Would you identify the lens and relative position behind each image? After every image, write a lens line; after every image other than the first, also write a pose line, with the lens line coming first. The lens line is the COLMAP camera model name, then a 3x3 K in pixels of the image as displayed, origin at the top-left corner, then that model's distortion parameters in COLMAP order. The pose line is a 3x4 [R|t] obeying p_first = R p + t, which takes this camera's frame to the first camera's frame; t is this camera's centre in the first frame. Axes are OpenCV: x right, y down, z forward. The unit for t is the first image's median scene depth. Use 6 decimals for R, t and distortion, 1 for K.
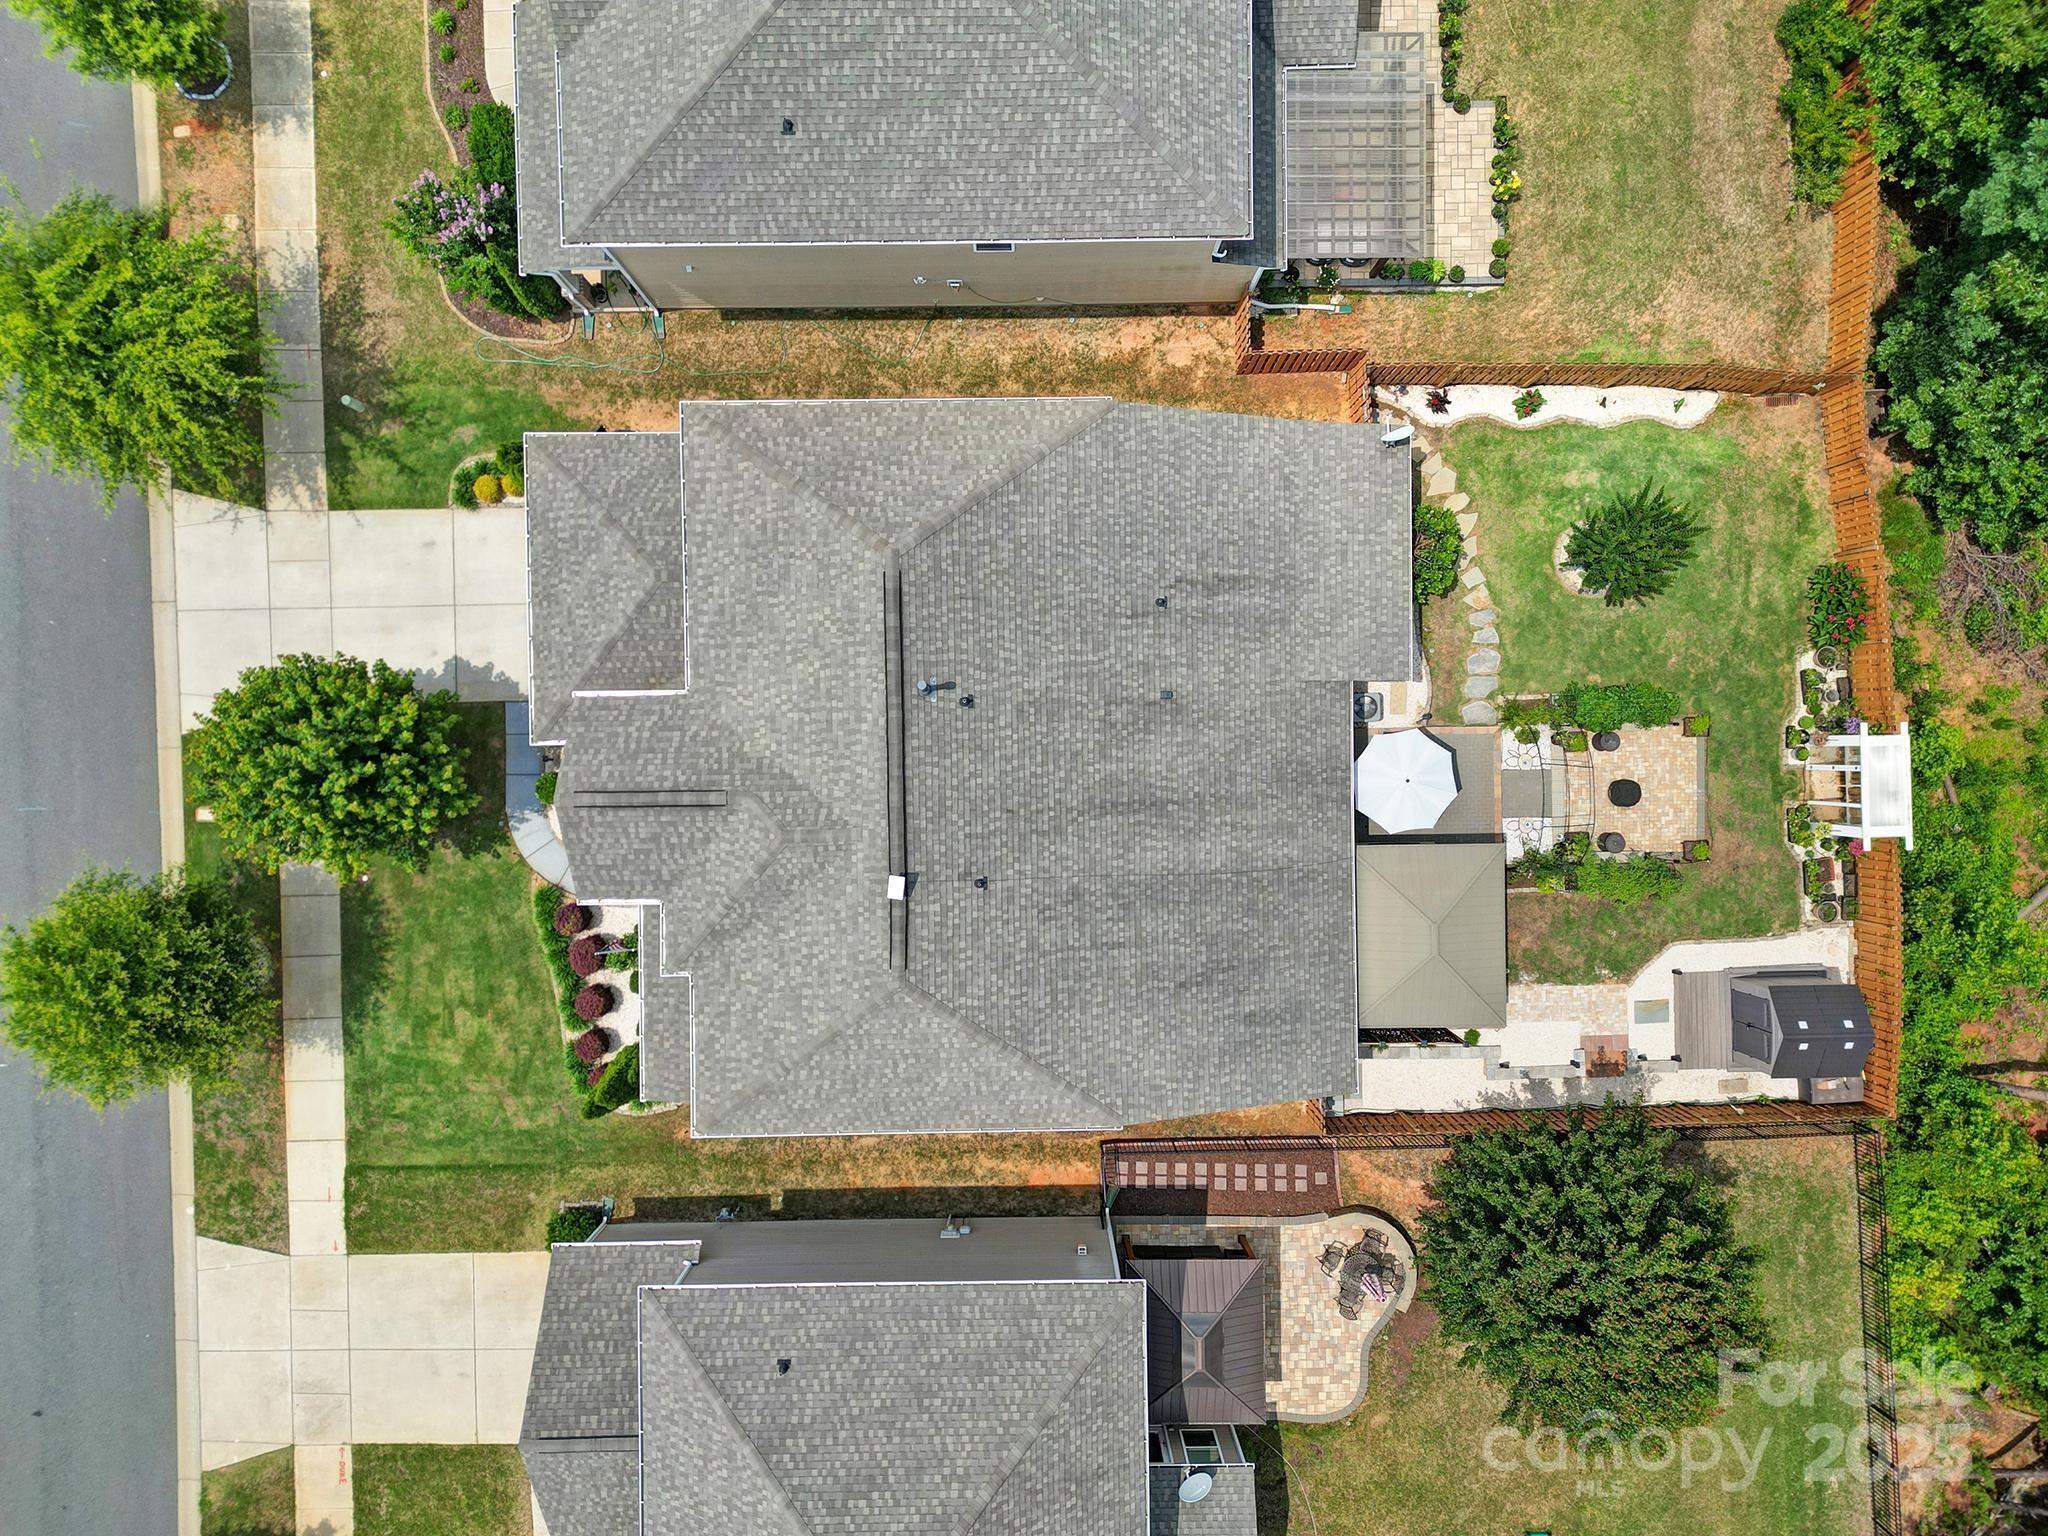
lens RADIAL K [[1438.0, 0, 1019.2], [0, 1438.0, 768.2], [0, 0, 1]] dist [0.089148, -0.099926]
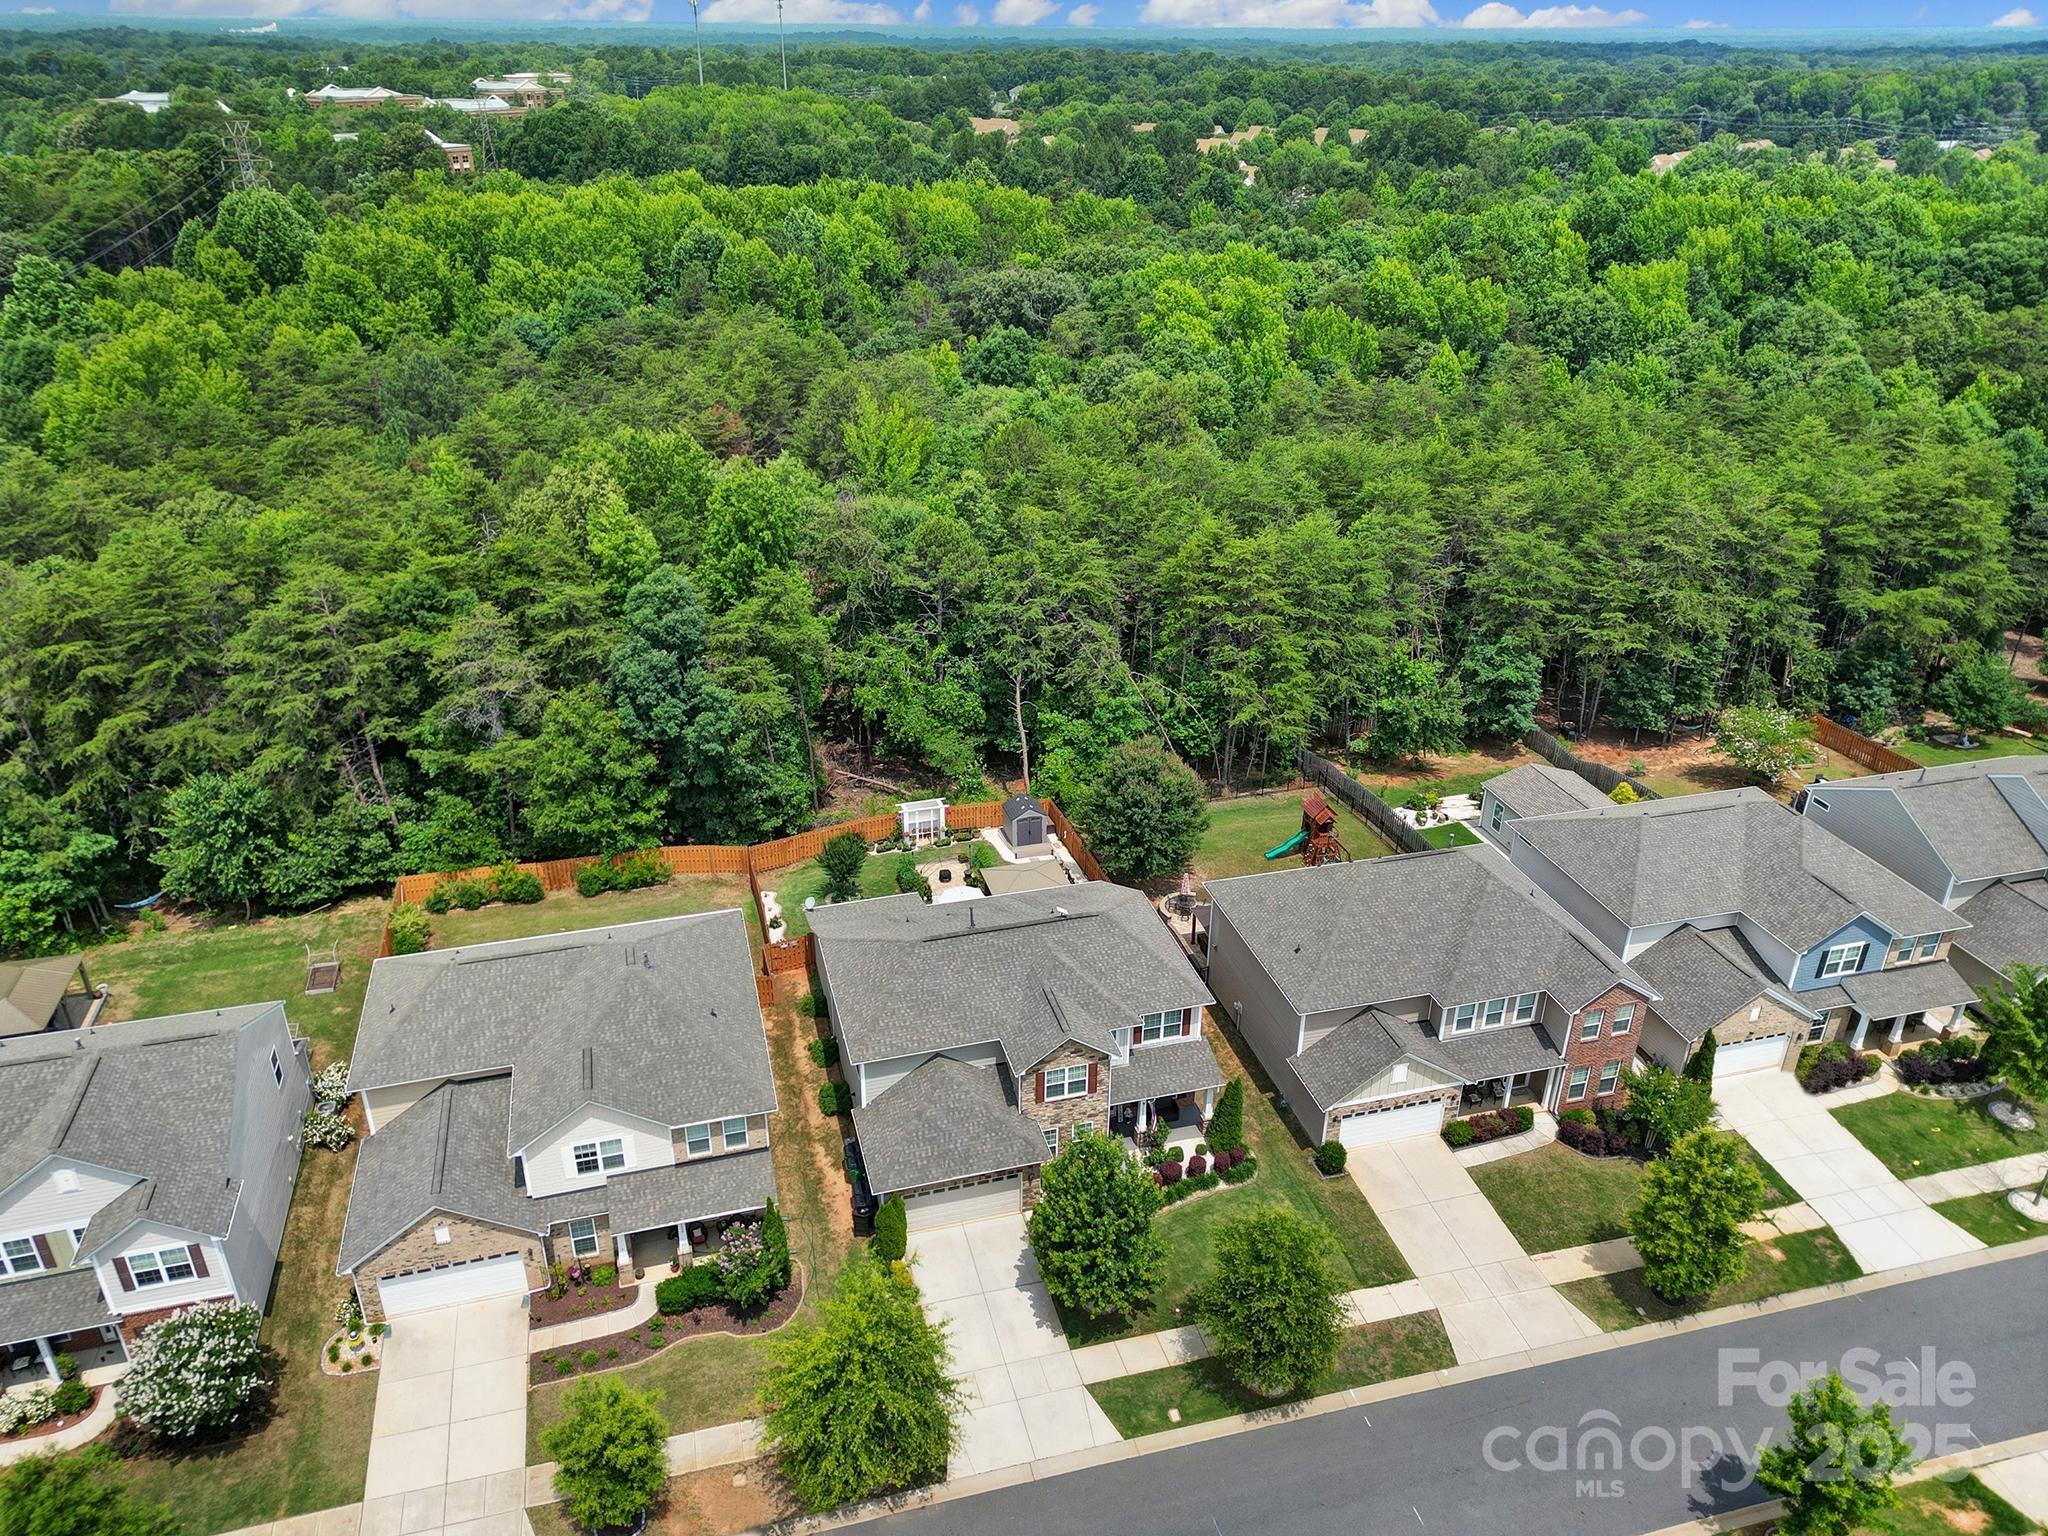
lens RADIAL K [[1438.0, 0, 1019.2], [0, 1438.0, 768.2], [0, 0, 1]] dist [0.089148, -0.099926]
pose [[-0.251989, -0.442392, 0.860692, -1.448050], [0.967701, -0.122074, 0.220573, -0.340854], [0.007488, 0.888475, 0.458865, -0.166537]]
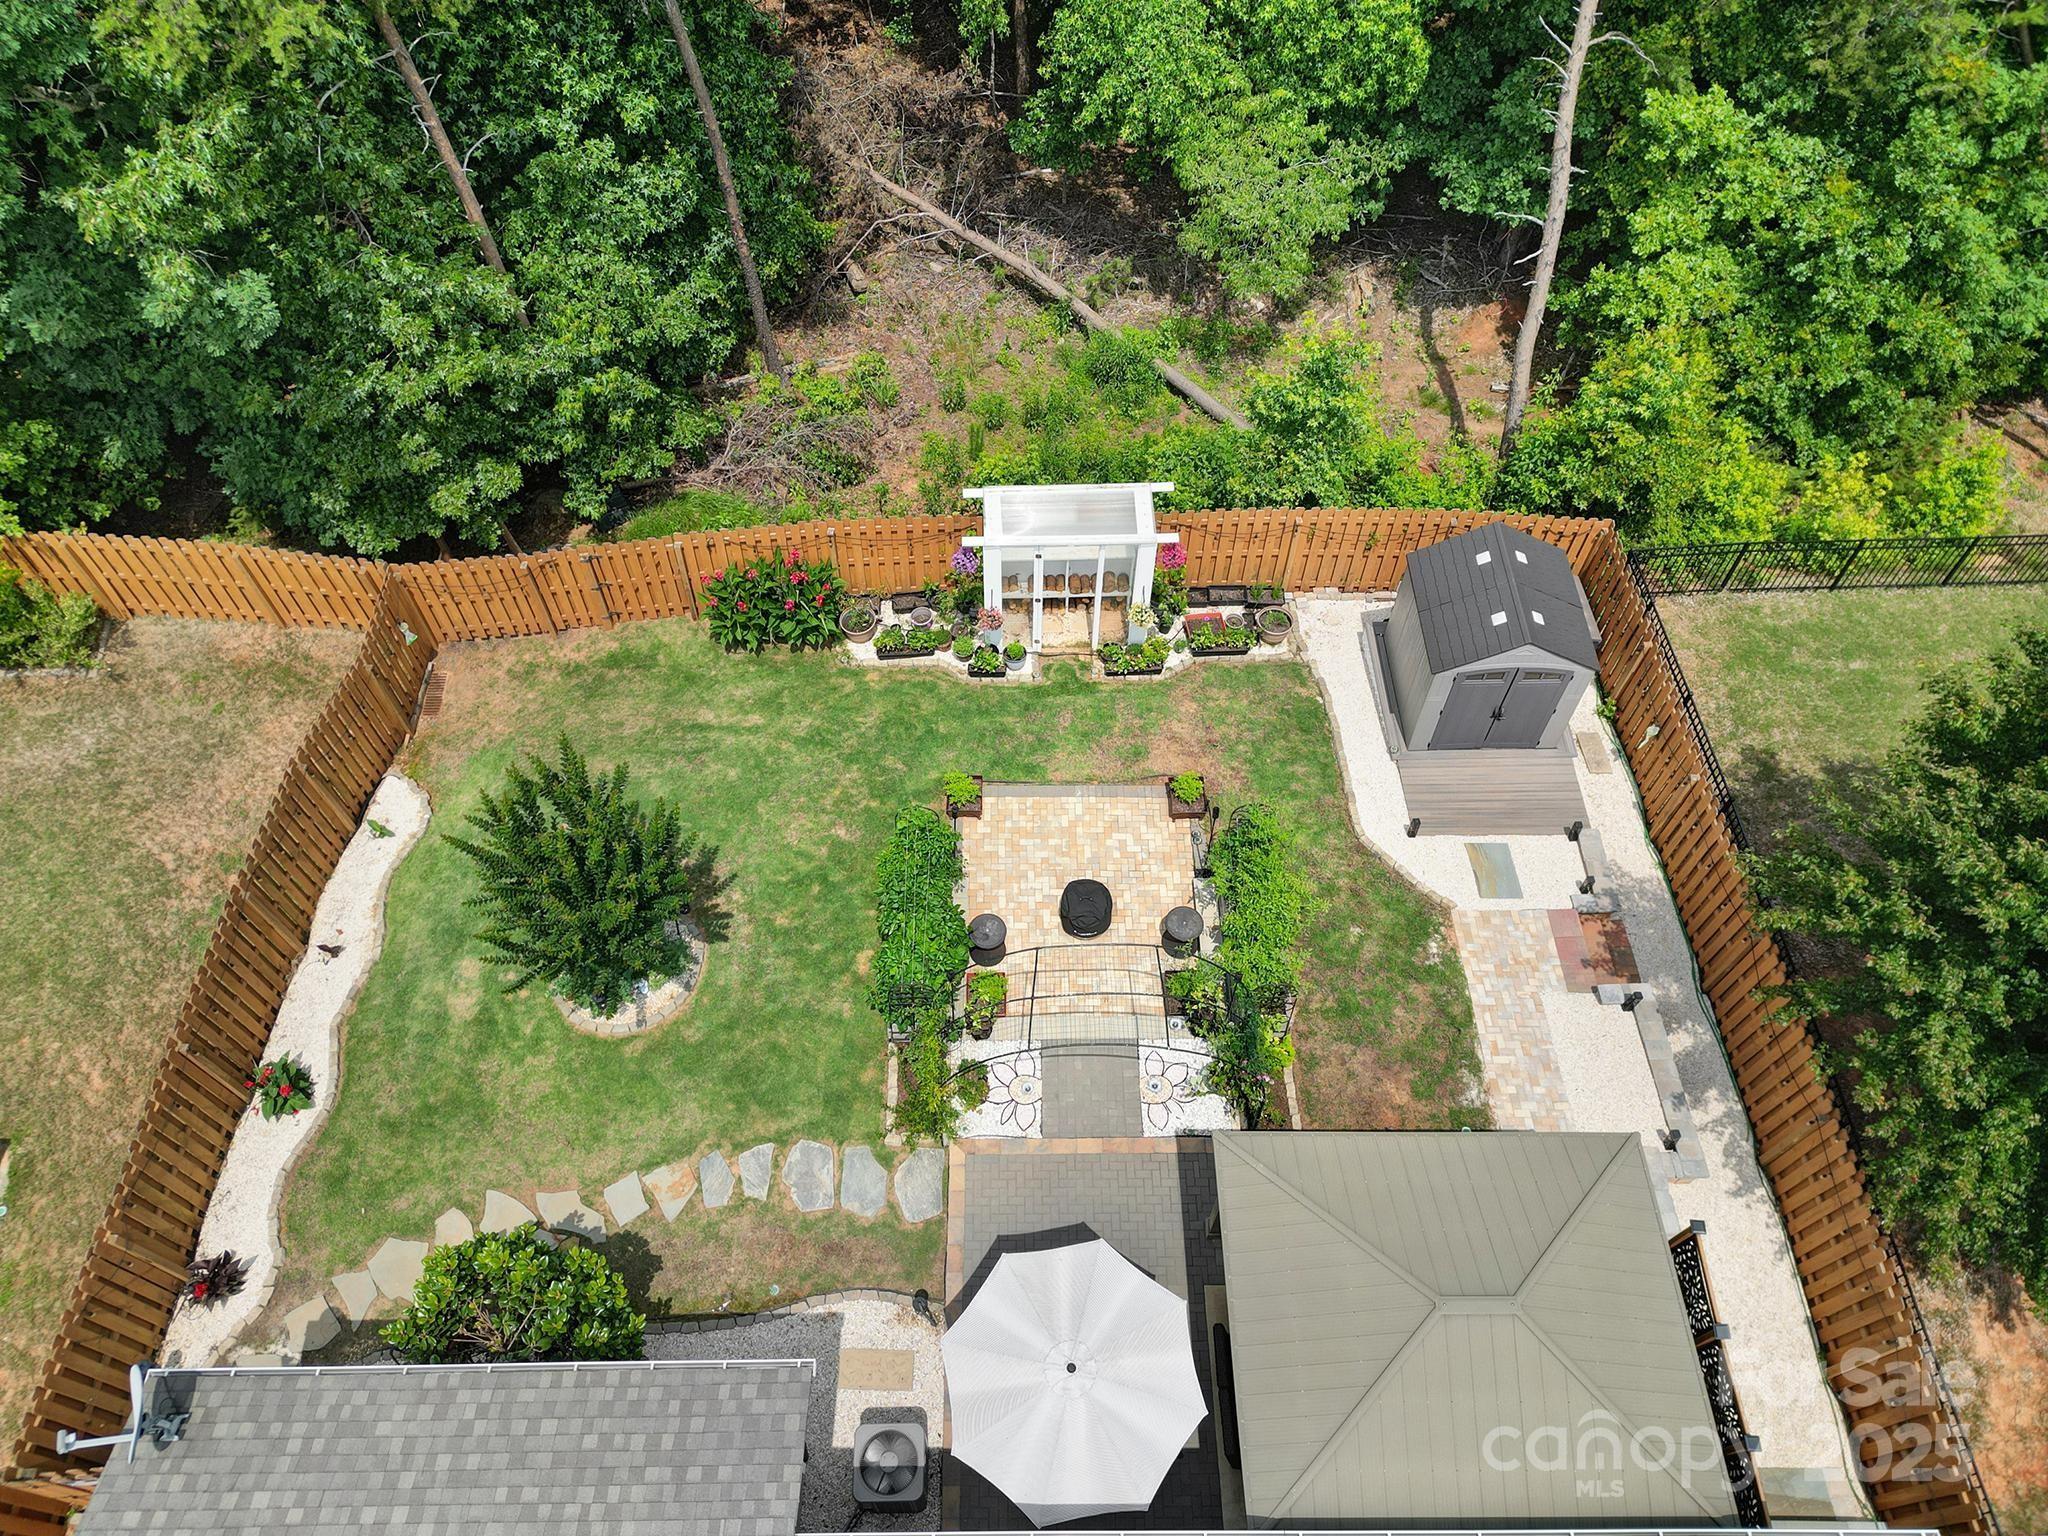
lens RADIAL K [[1438.0, 0, 1019.2], [0, 1438.0, 768.2], [0, 0, 1]] dist [0.089148, -0.099926]
pose [[0.007593, -0.840565, 0.541657, 0.176913], [0.999907, 0.000241, -0.013643, 0.000024], [0.011337, 0.541710, 0.840489, 0.534127]]
